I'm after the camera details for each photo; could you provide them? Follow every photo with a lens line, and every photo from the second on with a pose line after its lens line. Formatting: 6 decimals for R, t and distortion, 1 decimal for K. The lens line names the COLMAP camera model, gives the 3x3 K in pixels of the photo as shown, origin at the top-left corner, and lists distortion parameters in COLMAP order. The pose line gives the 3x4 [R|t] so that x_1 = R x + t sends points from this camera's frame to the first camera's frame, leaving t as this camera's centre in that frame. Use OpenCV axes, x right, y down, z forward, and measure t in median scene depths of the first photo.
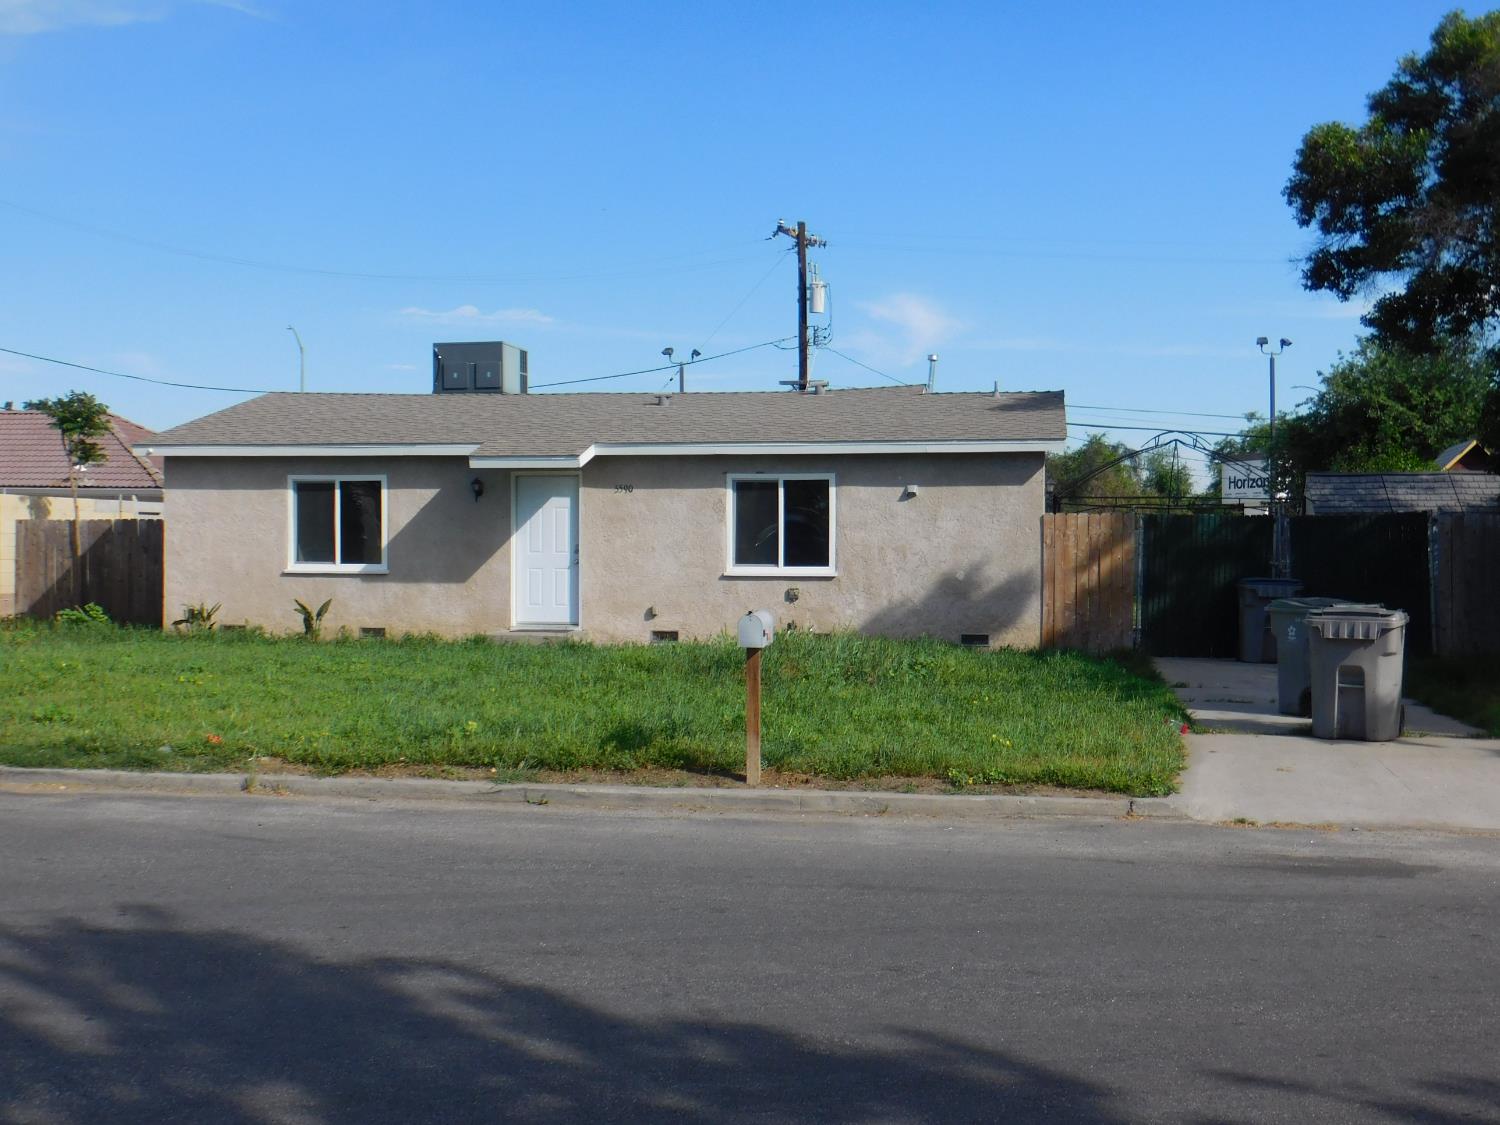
lens RADIAL K [[1698.9, 0, 750.0], [0, 1698.9, 562.5], [0, 0, 1]] dist [0.003329, -0.022156]
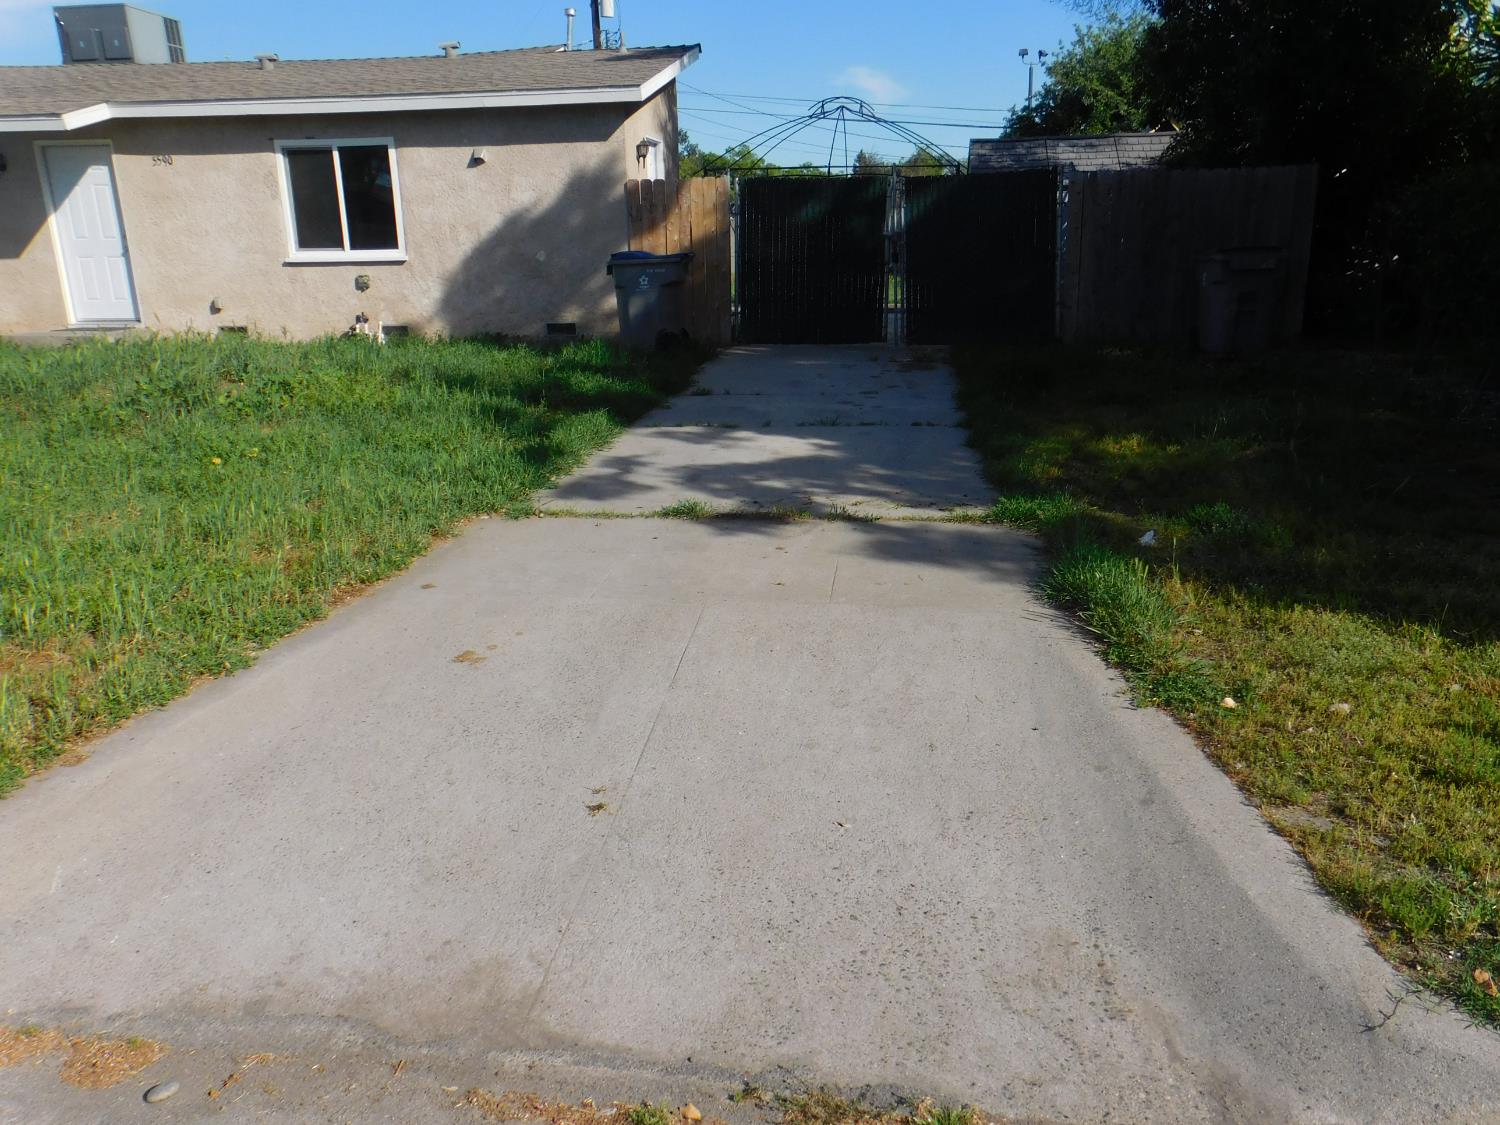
lens RADIAL K [[1130.6, 0, 750.0], [0, 1130.6, 562.5], [0, 0, 1]] dist [-0.038347, 0.079962]
pose [[0.999035, -0.029699, 0.032349, 0.203618], [0.019873, 0.962647, 0.270031, 0.004834], [-0.039161, -0.269128, 0.962308, 0.376975]]
